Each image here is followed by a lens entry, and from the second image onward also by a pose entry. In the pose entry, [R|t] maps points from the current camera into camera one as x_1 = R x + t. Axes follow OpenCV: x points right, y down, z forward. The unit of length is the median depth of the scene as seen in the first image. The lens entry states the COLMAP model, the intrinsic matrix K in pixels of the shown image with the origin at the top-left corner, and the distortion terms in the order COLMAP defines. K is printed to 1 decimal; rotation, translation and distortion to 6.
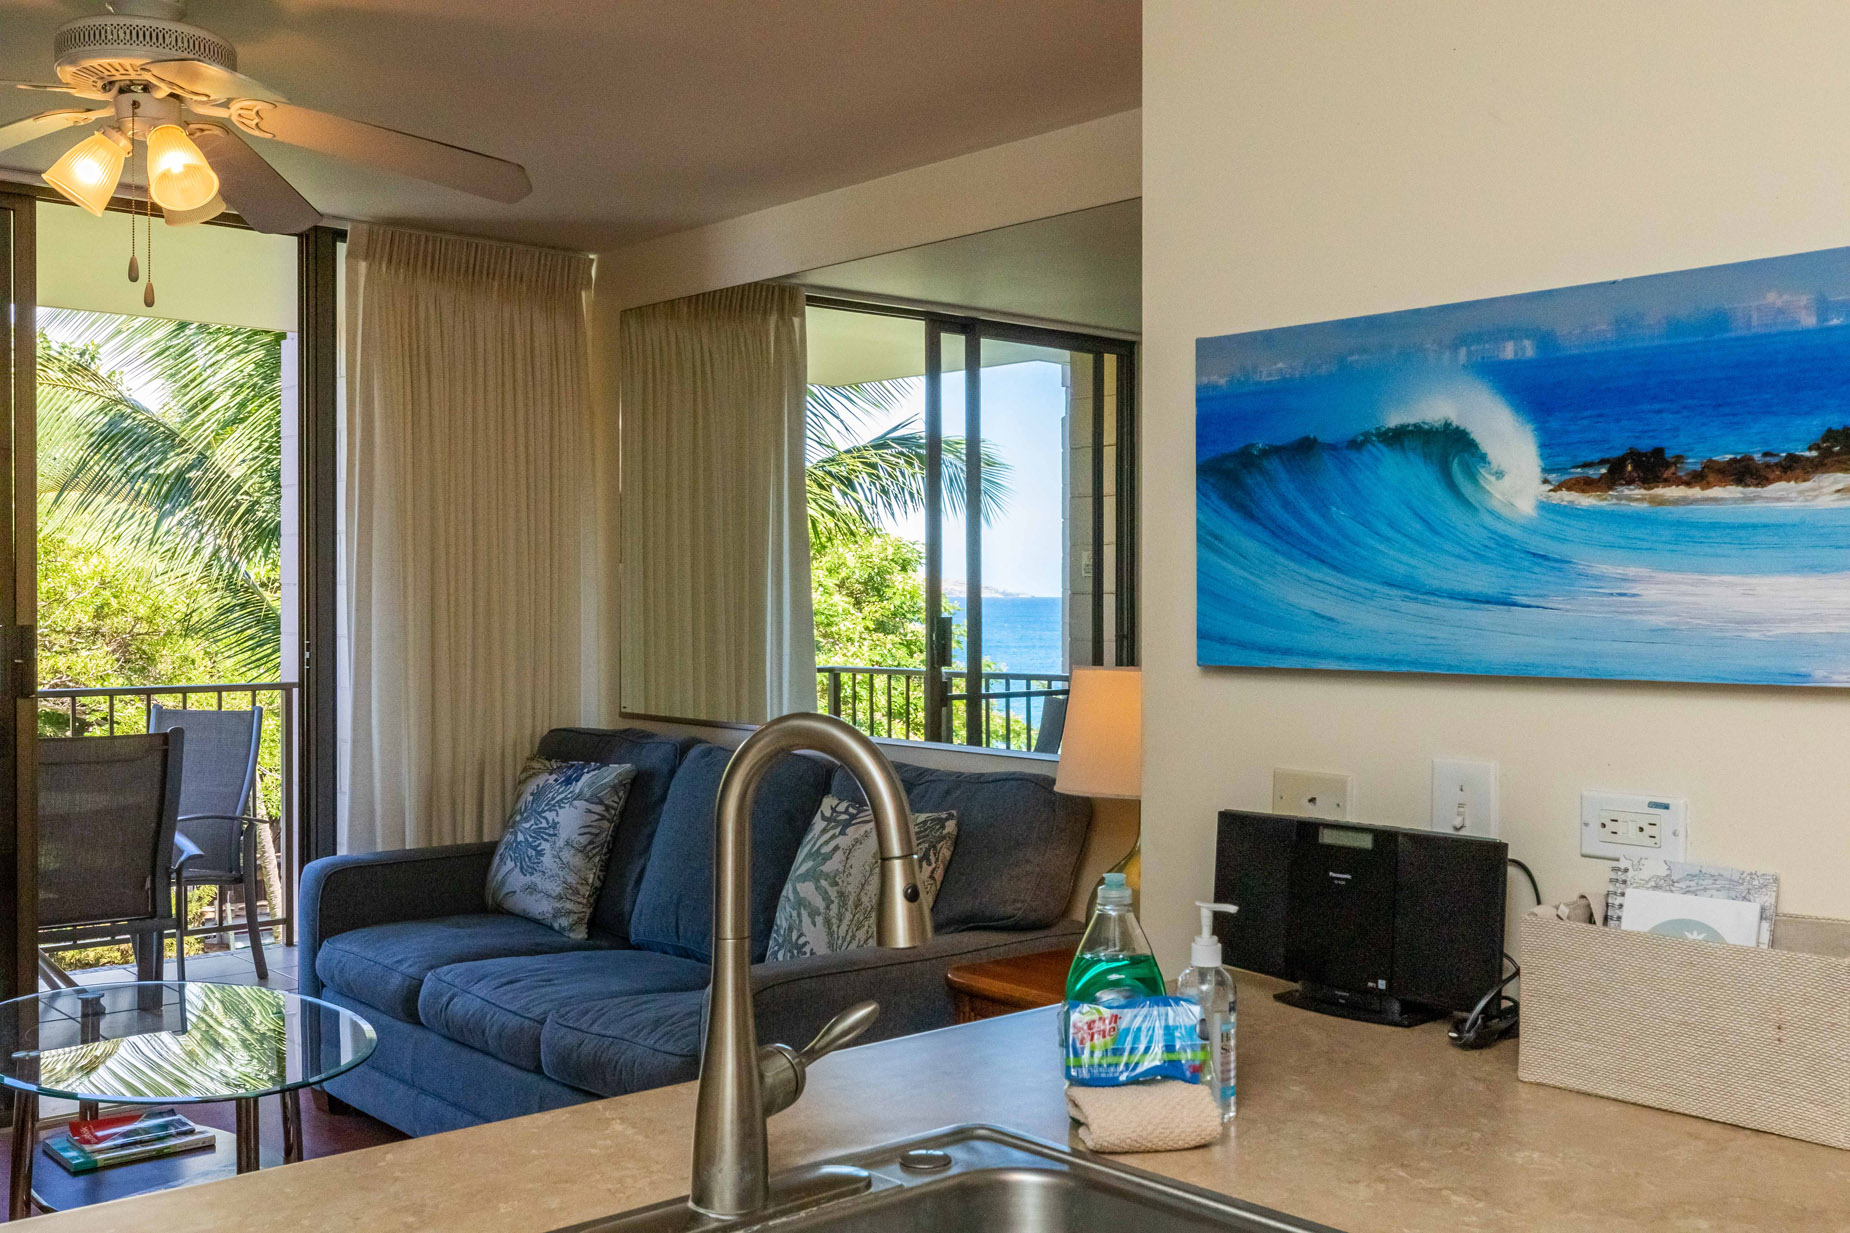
lens RADIAL K [[1784.2, 0, 904.8], [0, 1784.2, 618.9], [0, 0, 1]] dist [-0.000449, 0.001783]
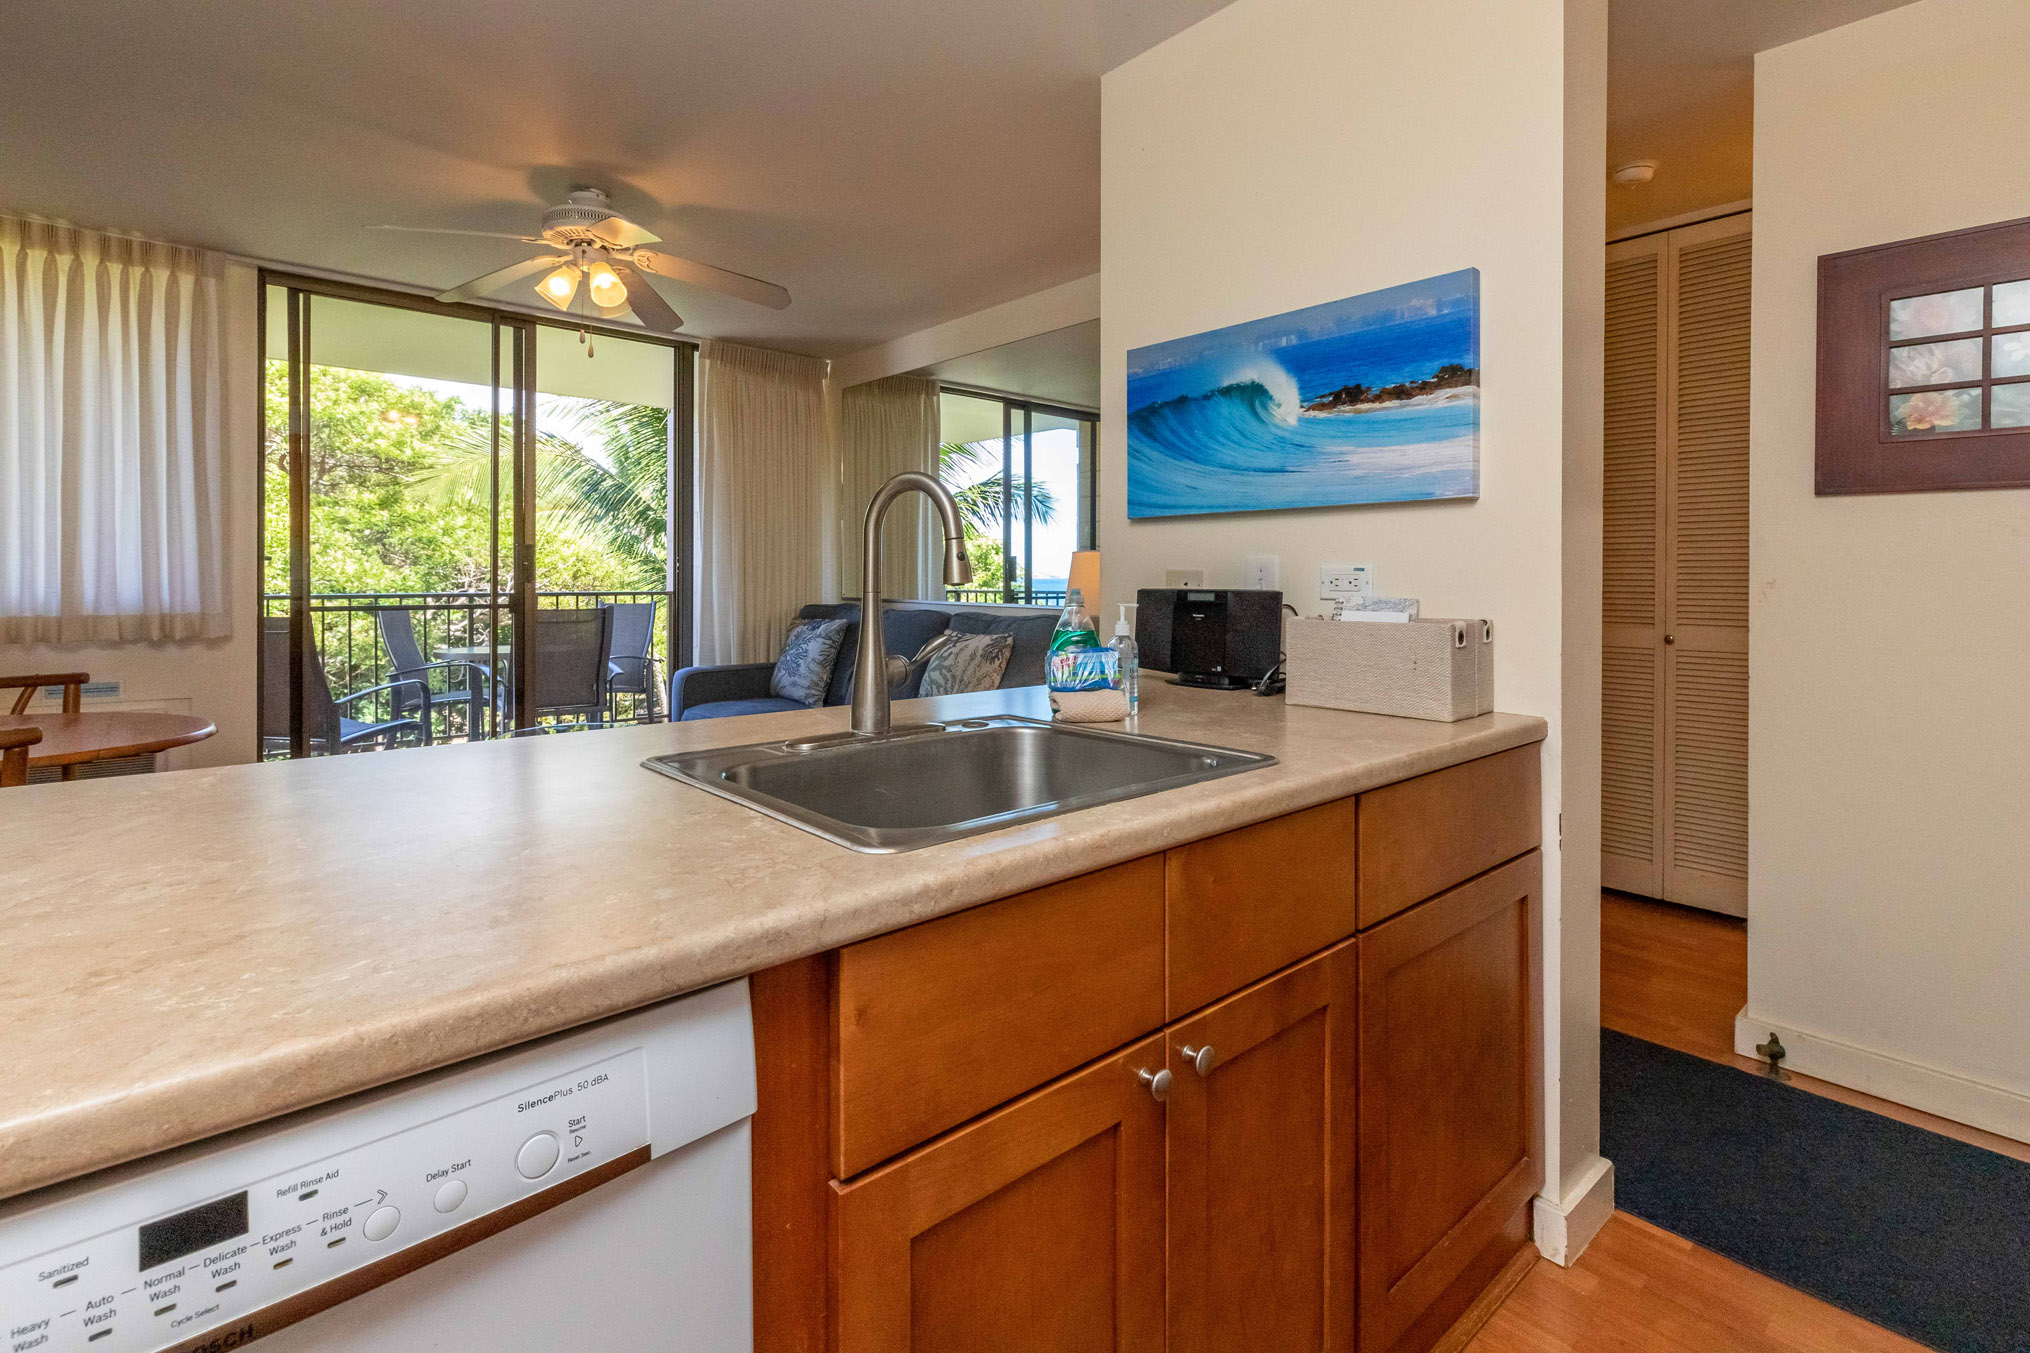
lens RADIAL K [[930.7, 0, 1007.9], [0, 930.7, 580.7], [0, 0, 1]] dist [0.001433, -0.001250]
pose [[0.999955, 0.001357, 0.009432, 0.028330], [-0.001297, 0.999979, -0.006354, 0.117201], [-0.009440, 0.006341, 0.999935, -0.011326]]
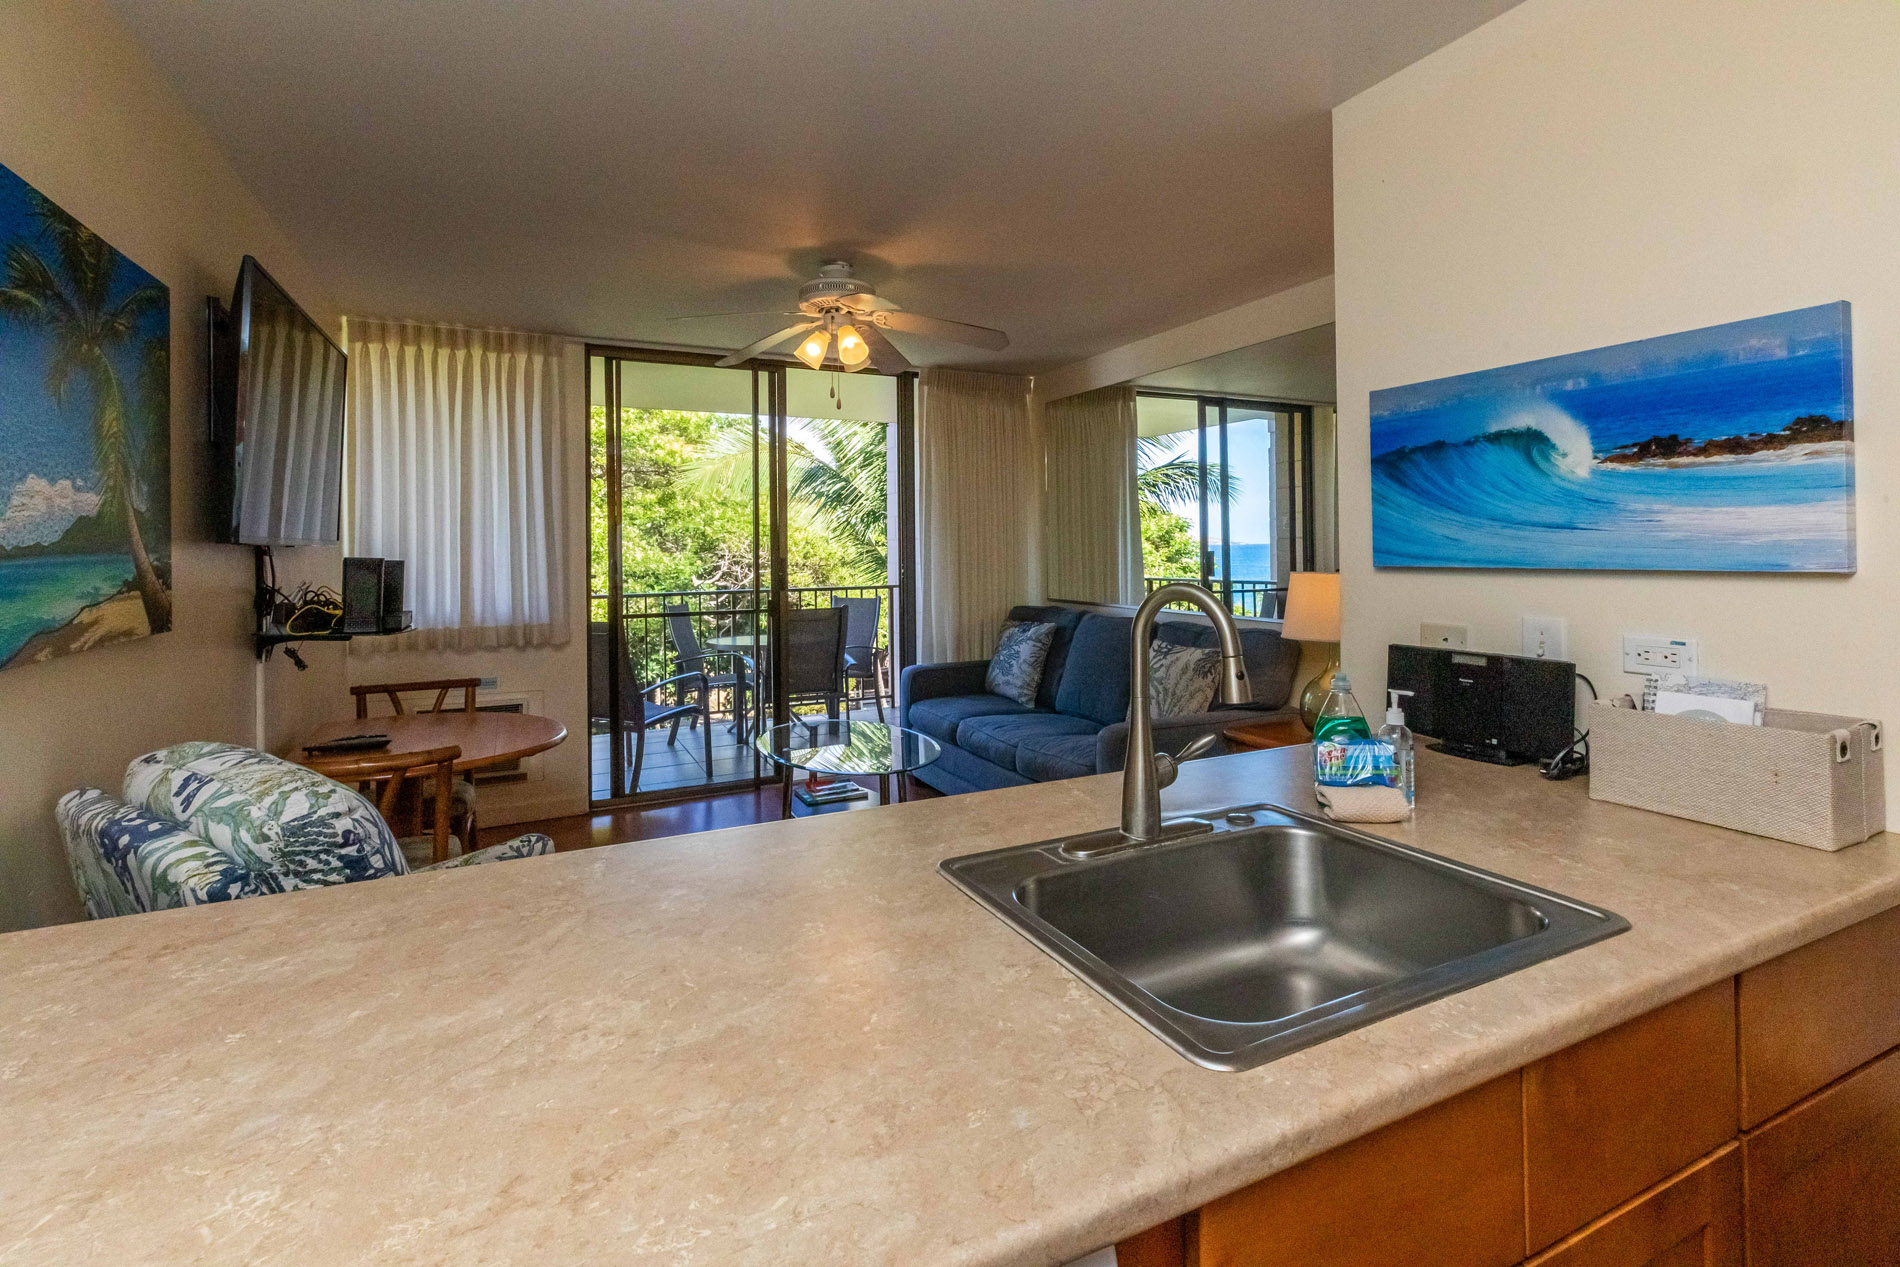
lens RADIAL K [[871.1, 0, 943.3], [0, 871.1, 543.9], [0, 0, 1]] dist [0.001433, -0.001250]
pose [[0.965063, -0.013512, -0.261670, -0.036227], [0.009455, 0.999815, -0.016760, 0.015565], [0.261848, 0.013700, 0.965012, 0.005629]]
